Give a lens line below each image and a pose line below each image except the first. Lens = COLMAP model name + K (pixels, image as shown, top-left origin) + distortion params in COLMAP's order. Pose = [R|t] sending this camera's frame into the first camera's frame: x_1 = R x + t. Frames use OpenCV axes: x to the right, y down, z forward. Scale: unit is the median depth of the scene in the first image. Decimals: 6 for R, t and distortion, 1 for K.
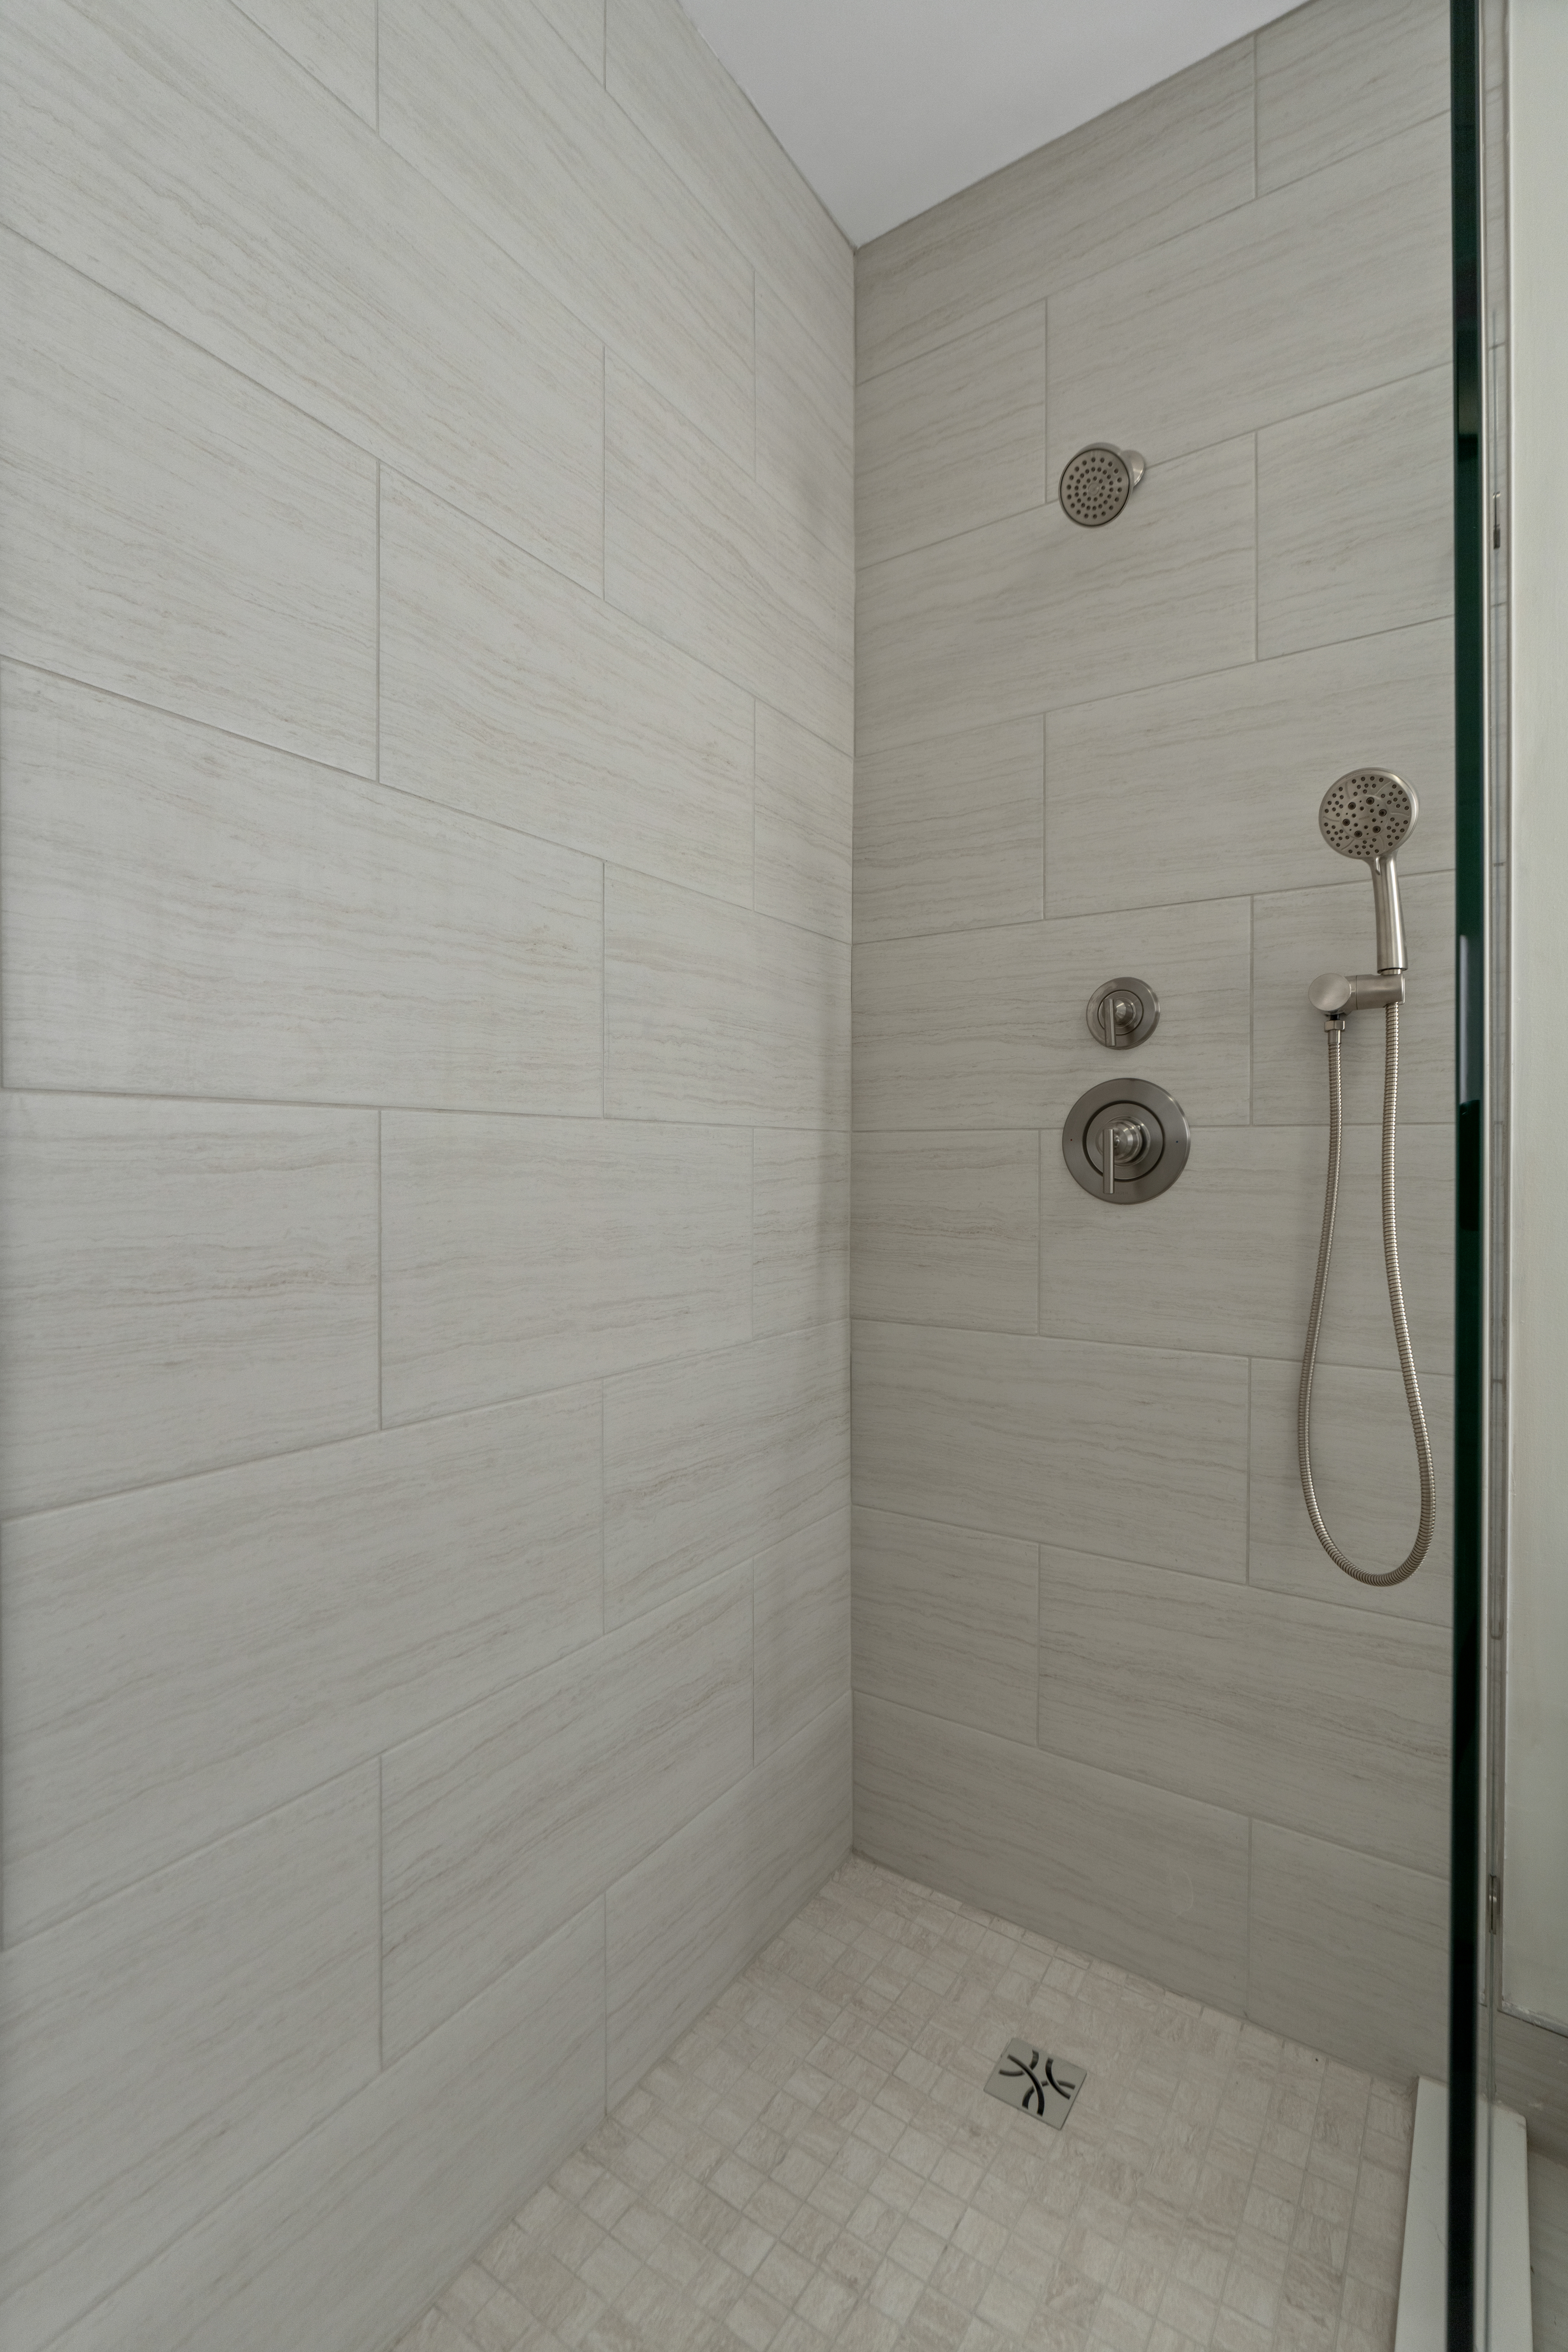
lens RADIAL K [[1084.9, 0, 779.2], [0, 1084.9, 1205.4], [0, 0, 1]] dist [-0.002289, 0.000769]
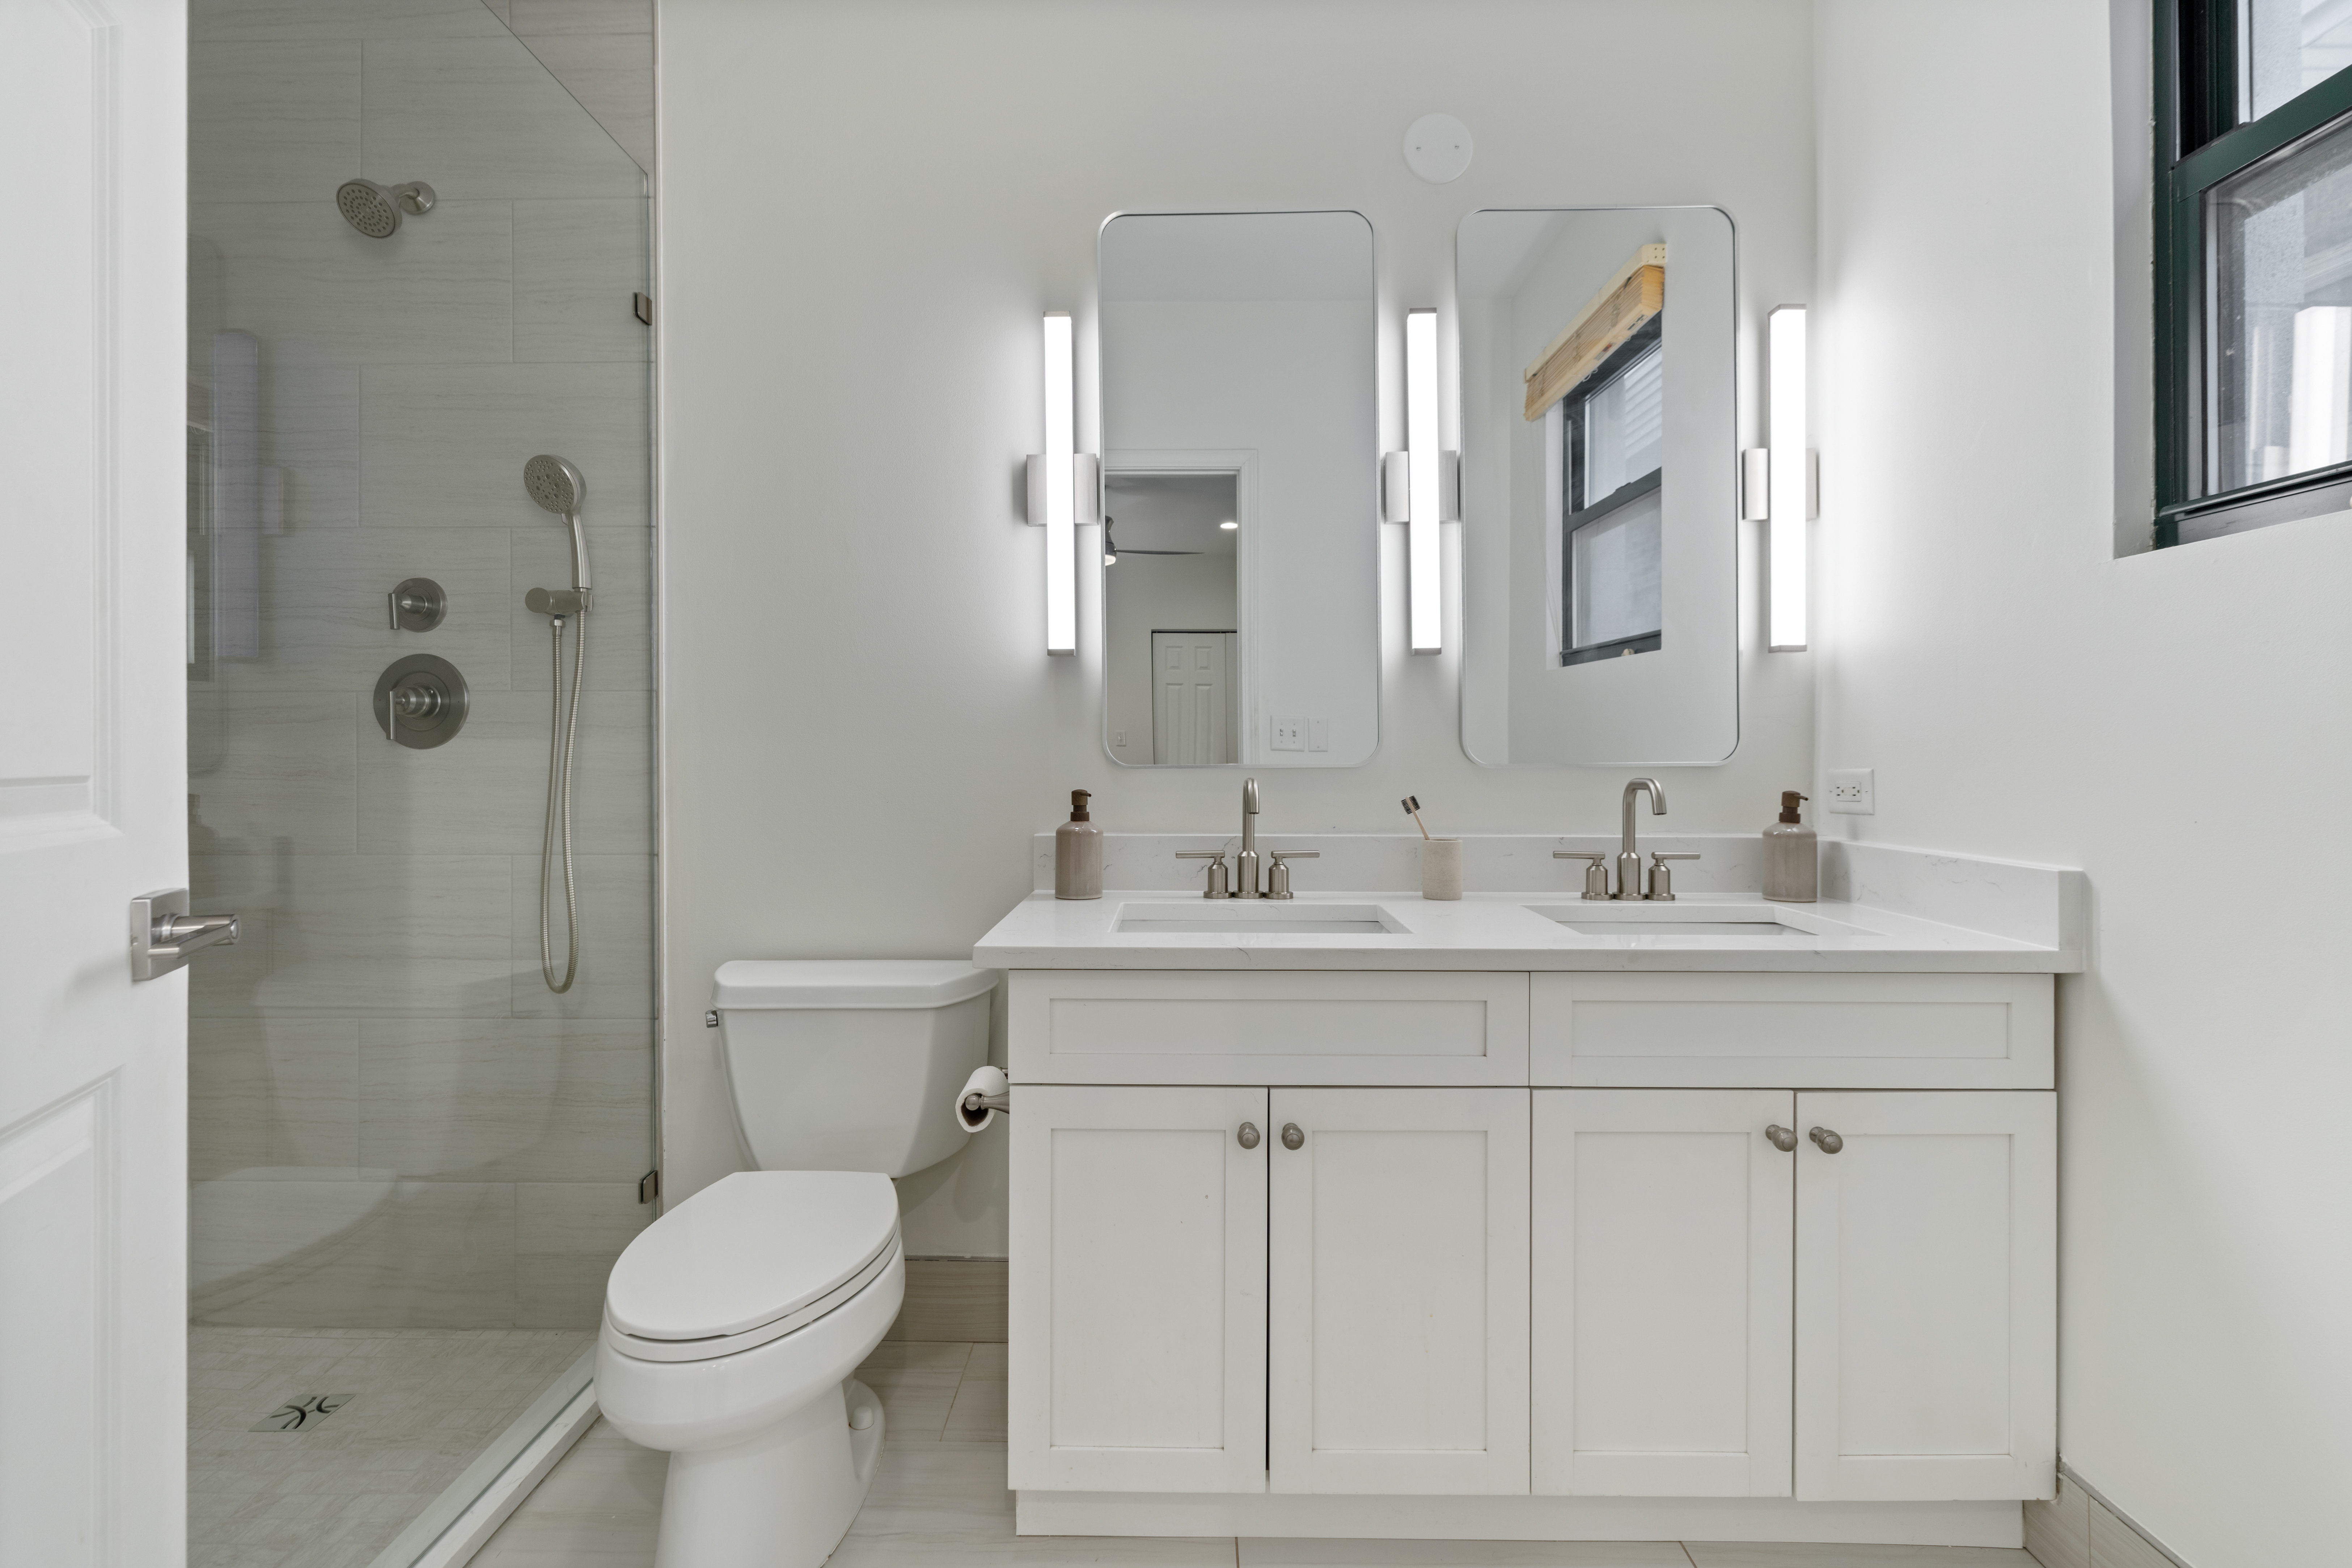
lens RADIAL K [[1084.9, 0, 1176.9], [0, 1084.9, 770.5], [0, 0, 1]] dist [-0.002289, 0.000769]
pose [[0.835000, -0.016214, 0.550010, 0.376249], [0.028895, 0.999479, -0.014403, 0.074383], [-0.549490, 0.027919, 0.835034, -0.638673]]
